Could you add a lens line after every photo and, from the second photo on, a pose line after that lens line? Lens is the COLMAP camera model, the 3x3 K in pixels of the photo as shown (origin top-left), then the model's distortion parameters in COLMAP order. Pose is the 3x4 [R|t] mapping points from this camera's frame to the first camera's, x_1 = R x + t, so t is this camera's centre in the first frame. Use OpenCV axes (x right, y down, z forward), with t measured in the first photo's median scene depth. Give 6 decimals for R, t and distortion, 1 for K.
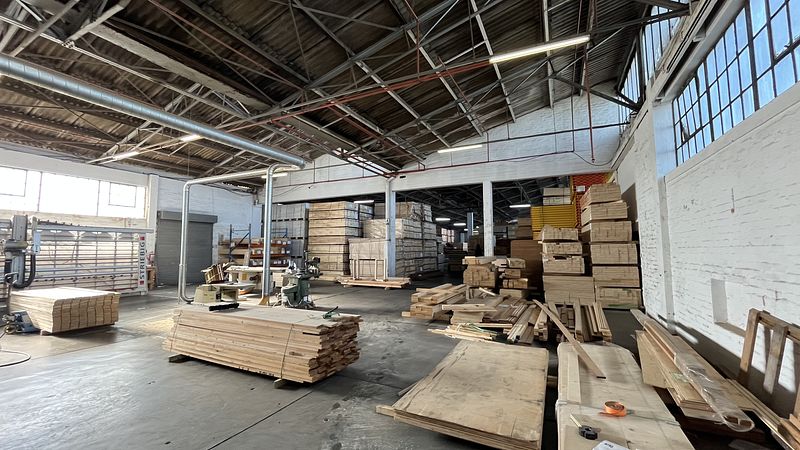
lens RADIAL K [[324.2, 0, 400.8], [0, 324.2, 222.2], [0, 0, 1]] dist [-0.003819, -0.000051]
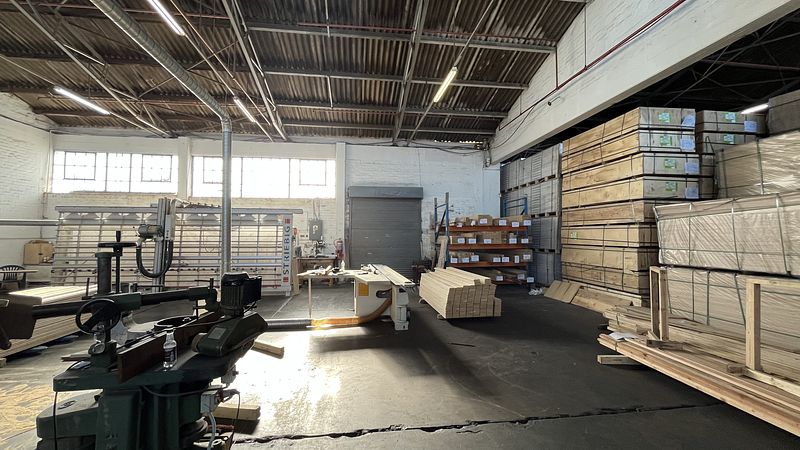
lens RADIAL K [[324.2, 0, 398.1], [0, 324.2, 226.1], [0, 0, 1]] dist [-0.003819, -0.000051]
pose [[0.551846, -0.024875, -0.833575, -0.019425], [0.067538, 0.997605, 0.014941, 0.048006], [0.831207, -0.064543, 0.552204, 0.560196]]
